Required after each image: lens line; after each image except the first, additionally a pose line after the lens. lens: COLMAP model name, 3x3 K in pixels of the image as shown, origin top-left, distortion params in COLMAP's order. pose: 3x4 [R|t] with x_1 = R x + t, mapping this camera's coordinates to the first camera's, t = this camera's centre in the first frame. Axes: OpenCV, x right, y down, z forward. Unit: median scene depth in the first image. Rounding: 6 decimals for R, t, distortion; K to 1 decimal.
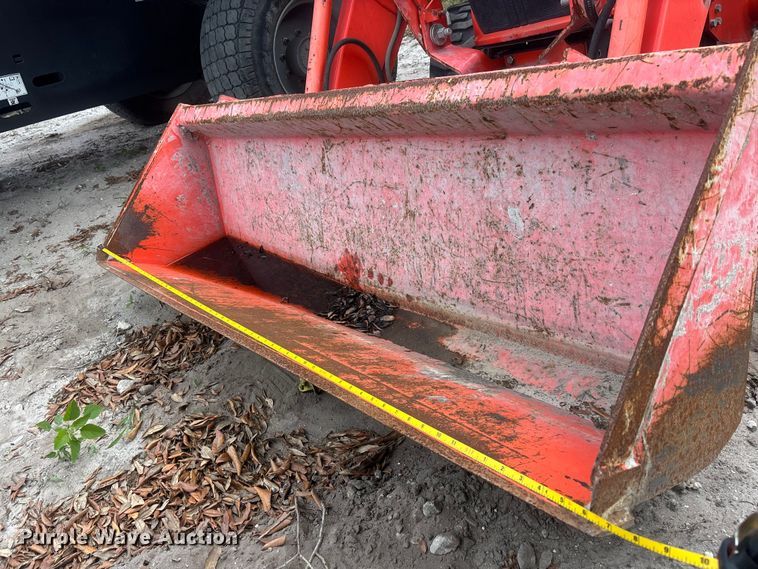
lens RADIAL K [[574.8, 0, 379.0], [0, 574.8, 284.5], [0, 0, 1]] dist [0.059002, -0.072429]
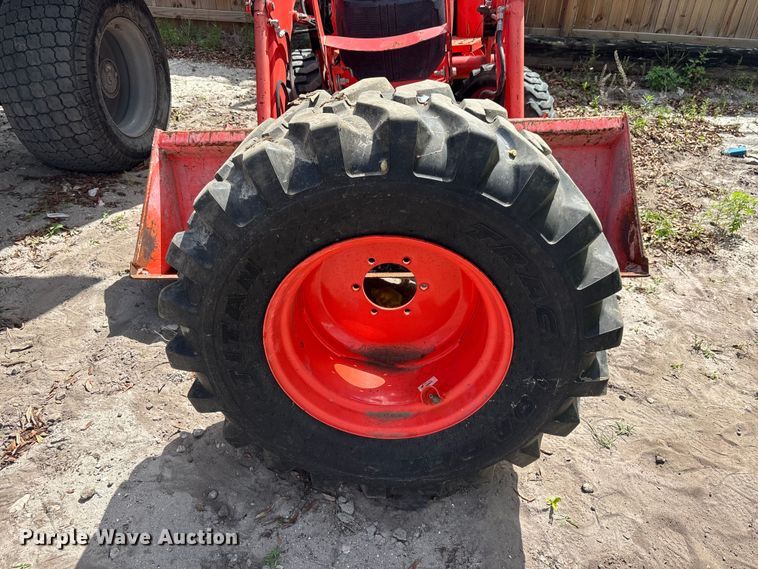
lens RADIAL K [[562.3, 0, 379.0], [0, 562.3, 284.5], [0, 0, 1]] dist [0.057065, -0.076786]
pose [[0.721753, -0.183685, 0.667332, -1.250658], [0.192248, 0.979407, 0.061659, 0.002038], [-0.664916, 0.083791, 0.742203, -0.128088]]
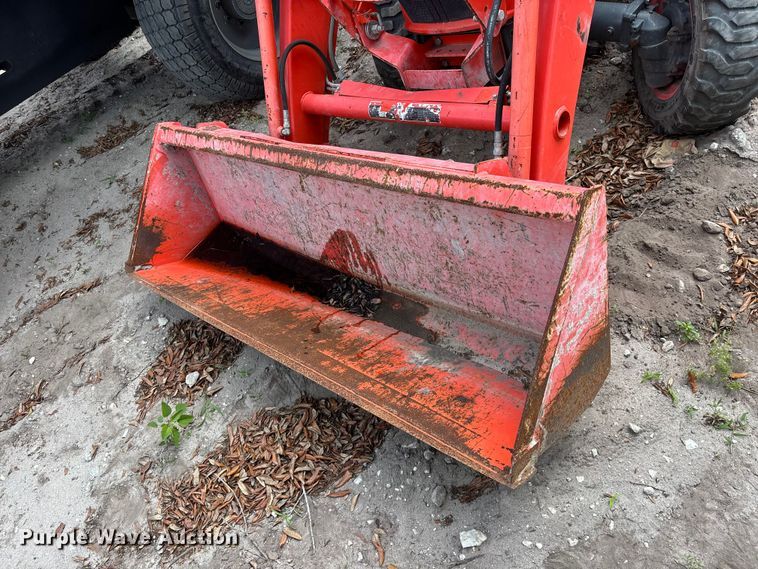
lens RADIAL K [[568.1, 0, 386.0], [0, 568.1, 284.3], [0, 0, 1]] dist [0.096523, -0.121244]
pose [[0.982811, -0.181638, 0.033015, 0.001927], [0.165350, 0.945601, 0.280176, -0.387618], [-0.082110, -0.269901, 0.959381, -0.296260]]
